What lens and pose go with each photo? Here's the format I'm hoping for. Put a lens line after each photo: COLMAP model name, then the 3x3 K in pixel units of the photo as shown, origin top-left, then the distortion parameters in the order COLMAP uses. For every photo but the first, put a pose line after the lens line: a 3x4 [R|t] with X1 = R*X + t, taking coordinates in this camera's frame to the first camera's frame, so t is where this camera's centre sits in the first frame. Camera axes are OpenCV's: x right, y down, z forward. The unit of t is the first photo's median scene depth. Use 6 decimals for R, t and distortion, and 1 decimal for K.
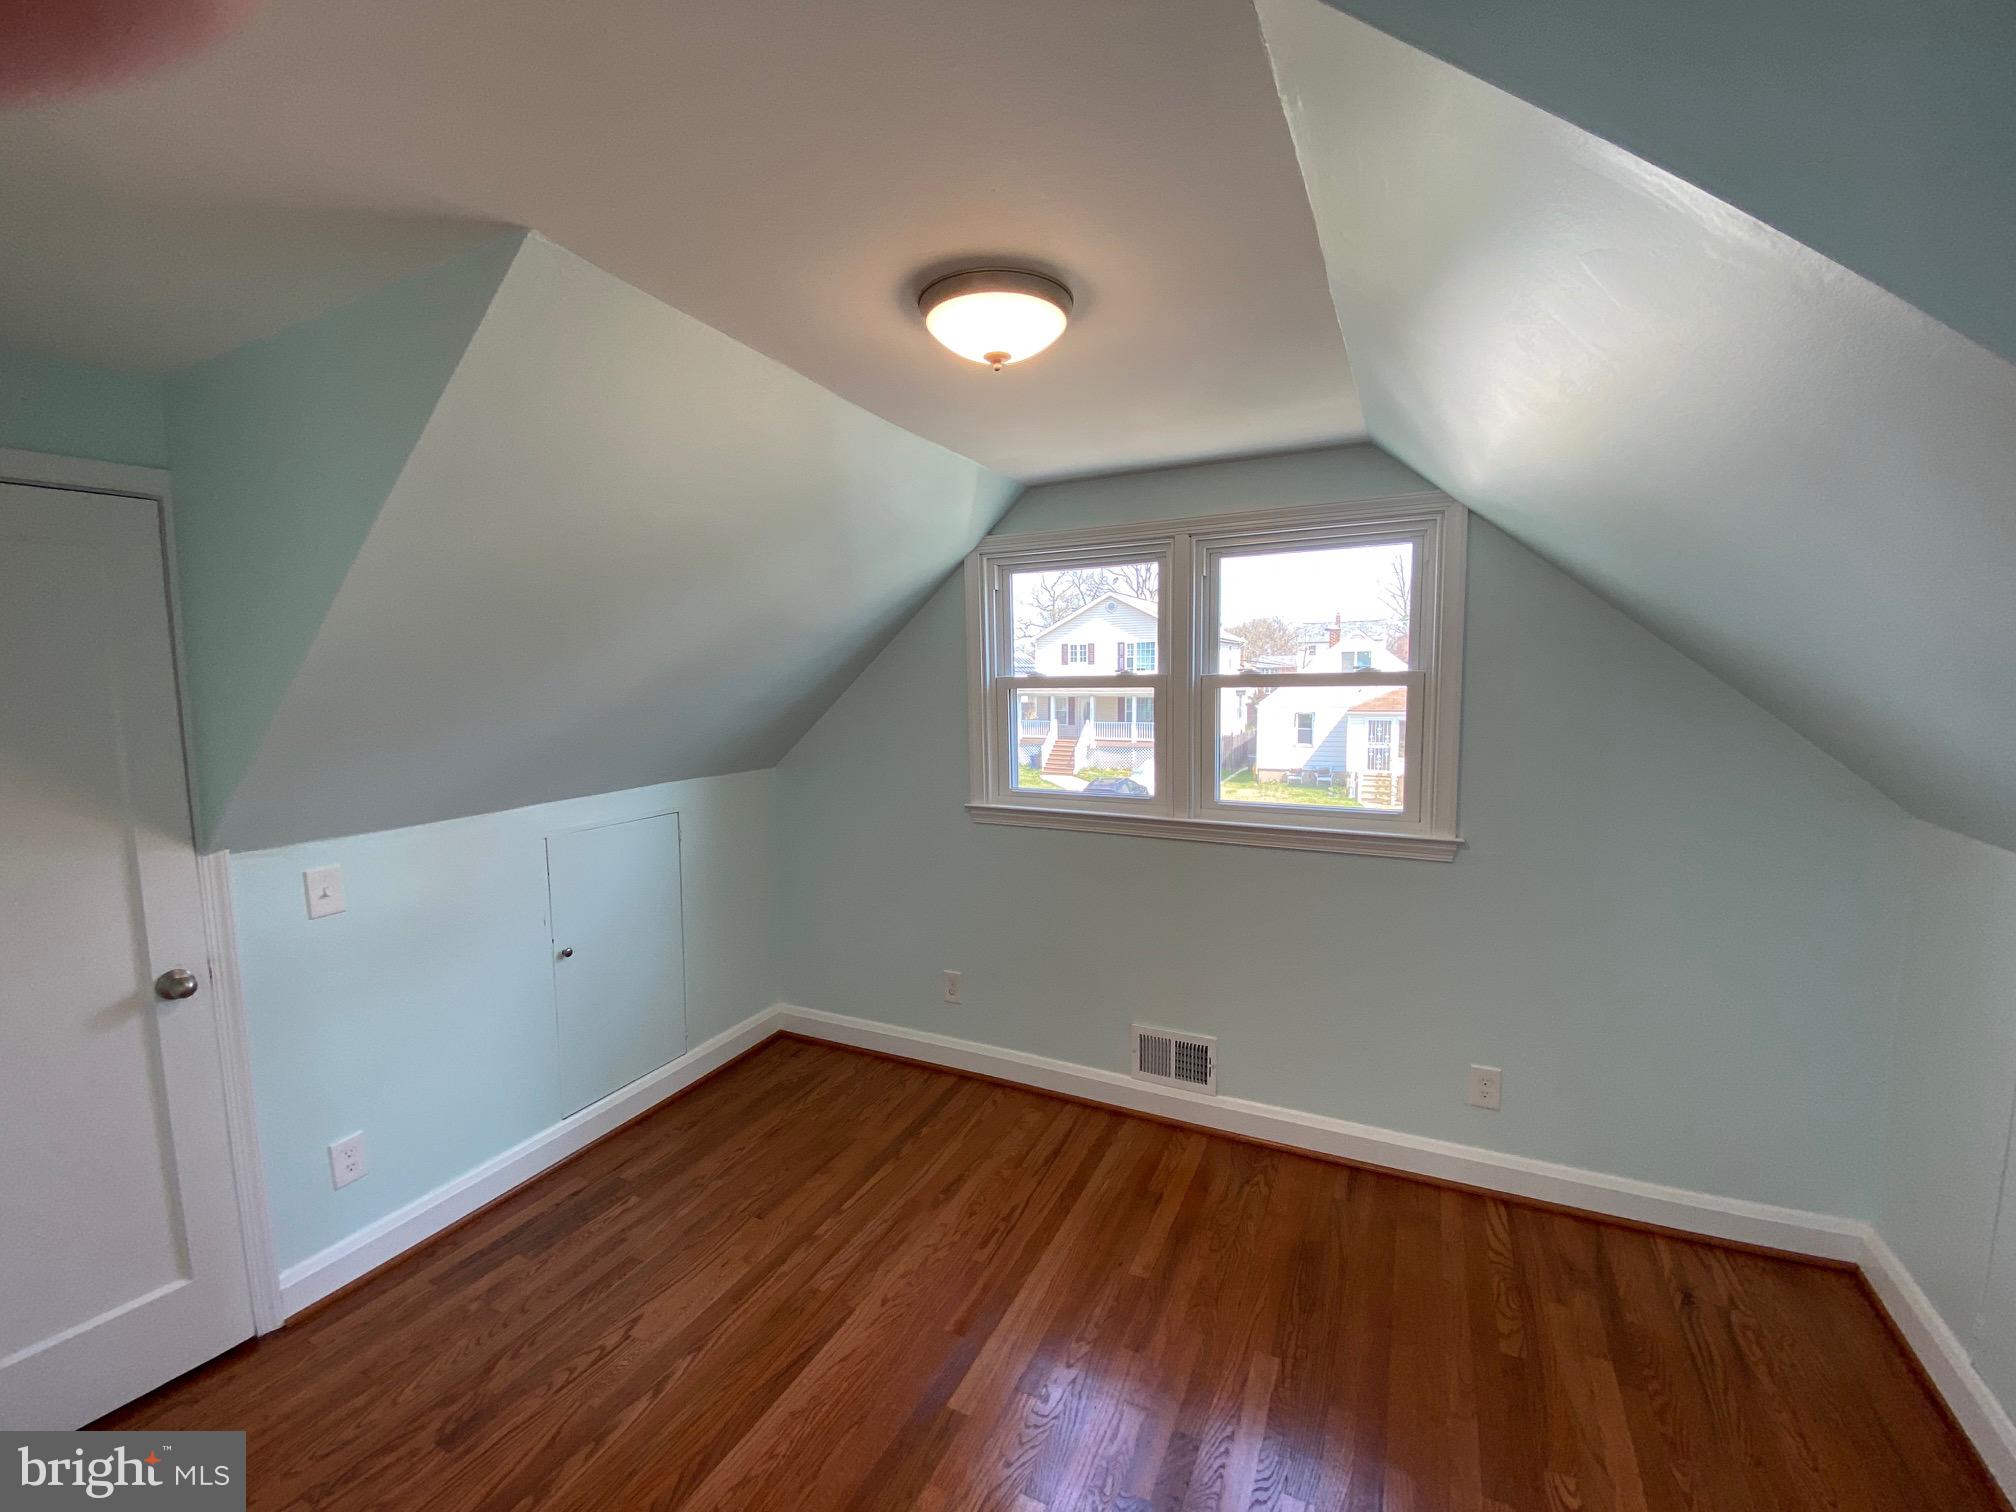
lens RADIAL K [[819.8, 0, 999.7], [0, 819.8, 741.0], [0, 0, 1]] dist [0.009664, -0.007501]
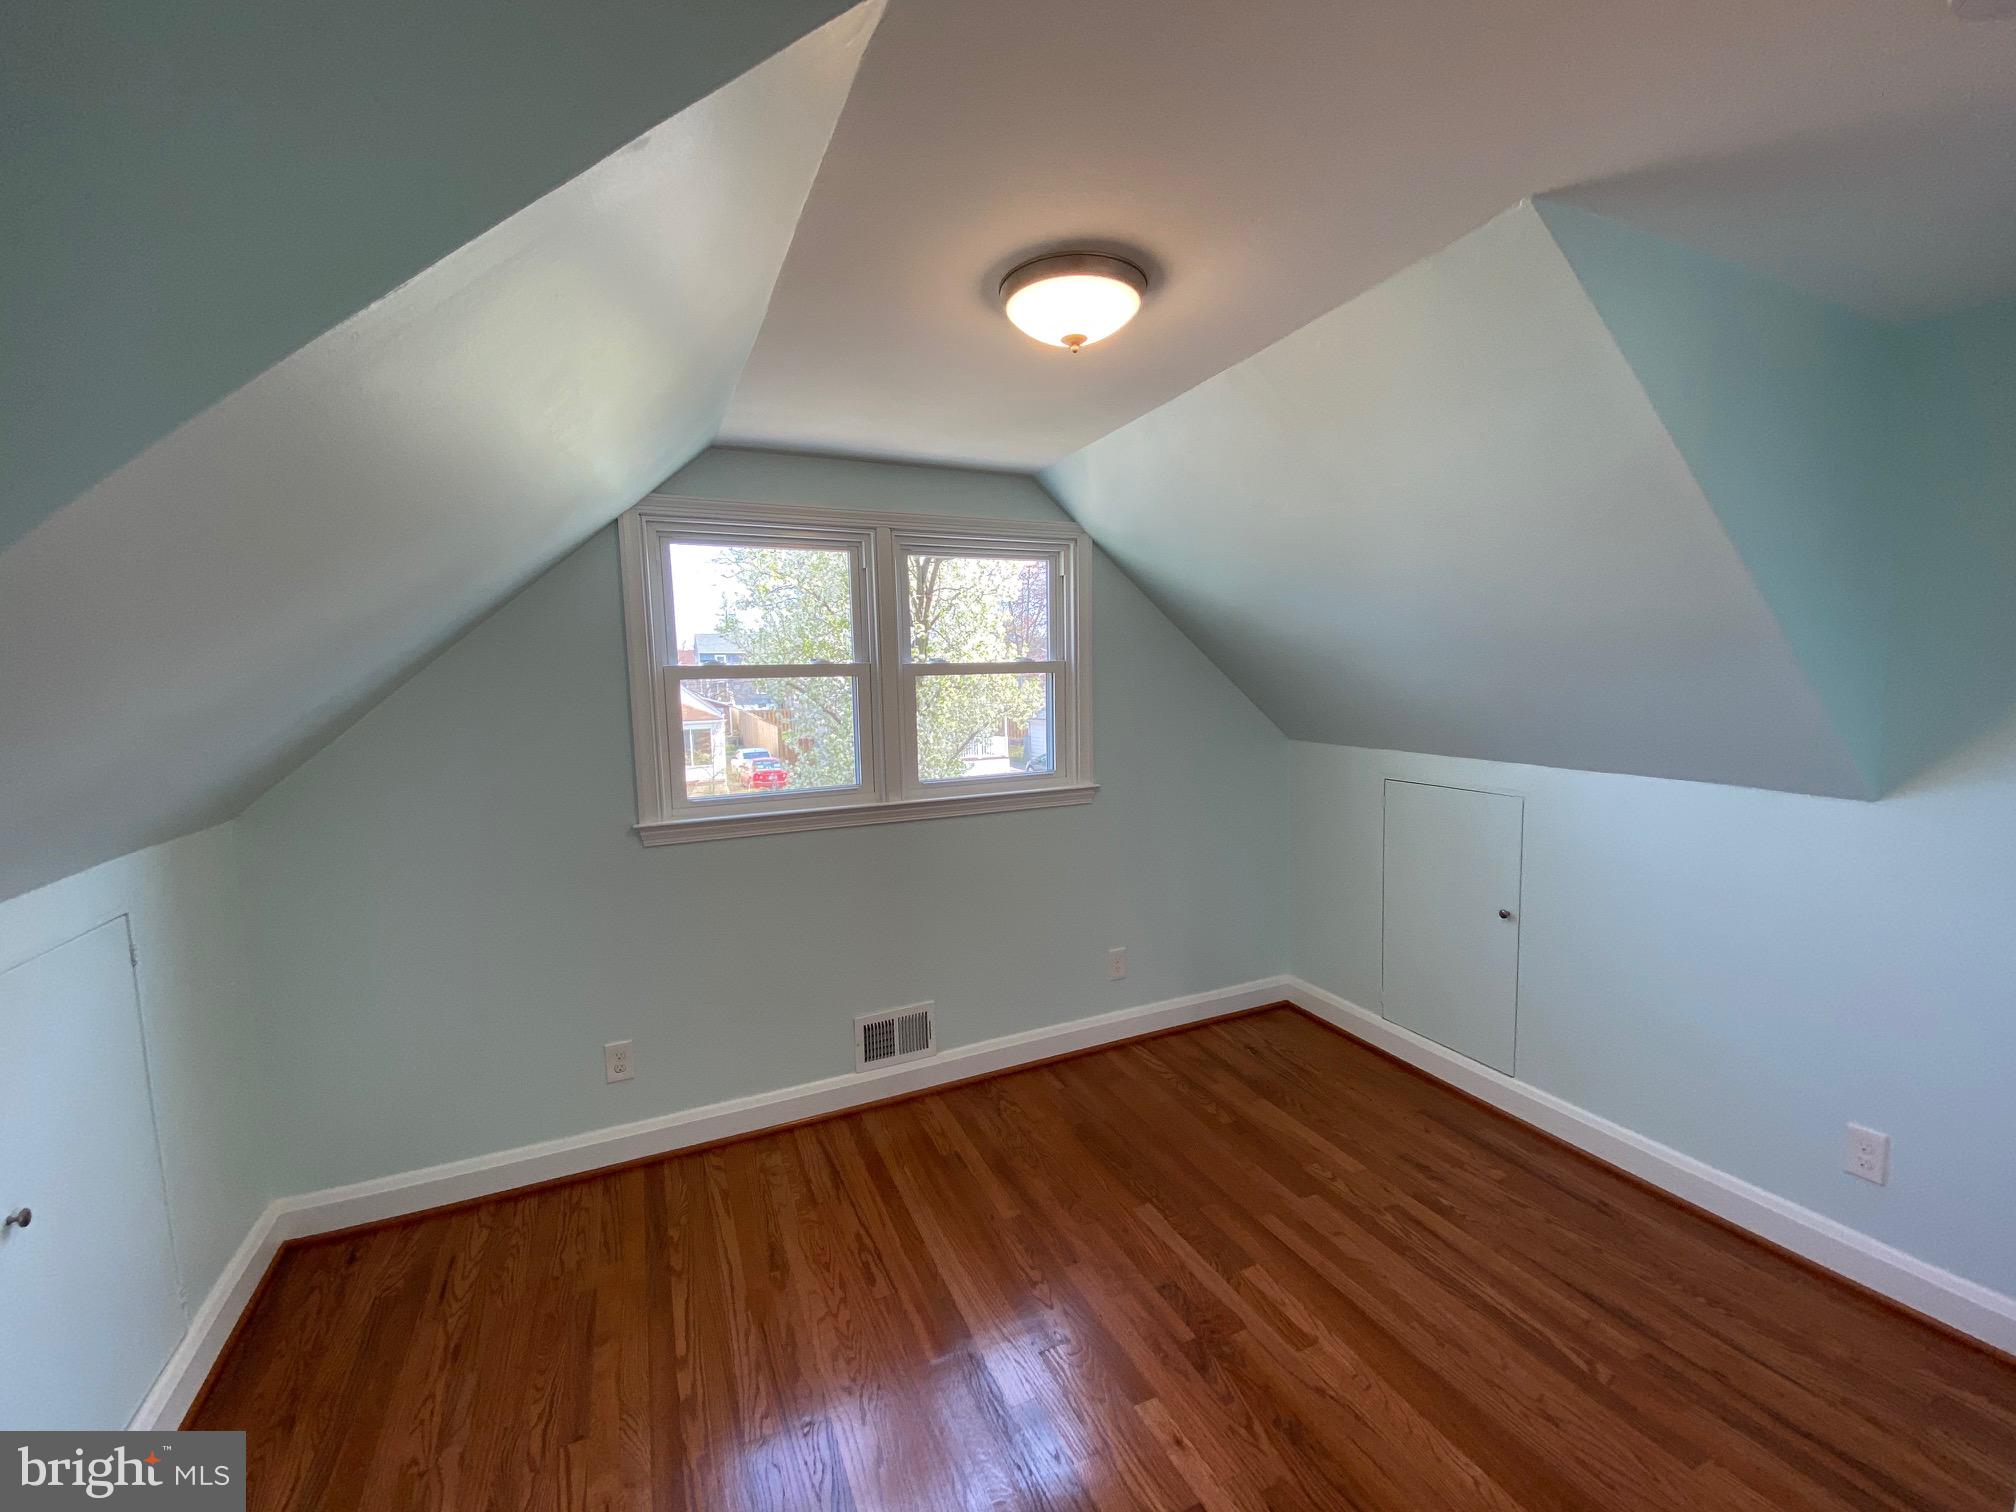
lens RADIAL K [[819.8, 0, 1025.9], [0, 819.8, 729.6], [0, 0, 1]] dist [0.009664, -0.007501]
pose [[0.635240, -0.052679, 0.770516, -0.501995], [0.076041, 0.997090, 0.005479, 0.012123], [-0.768563, 0.055110, 0.637397, 0.222934]]
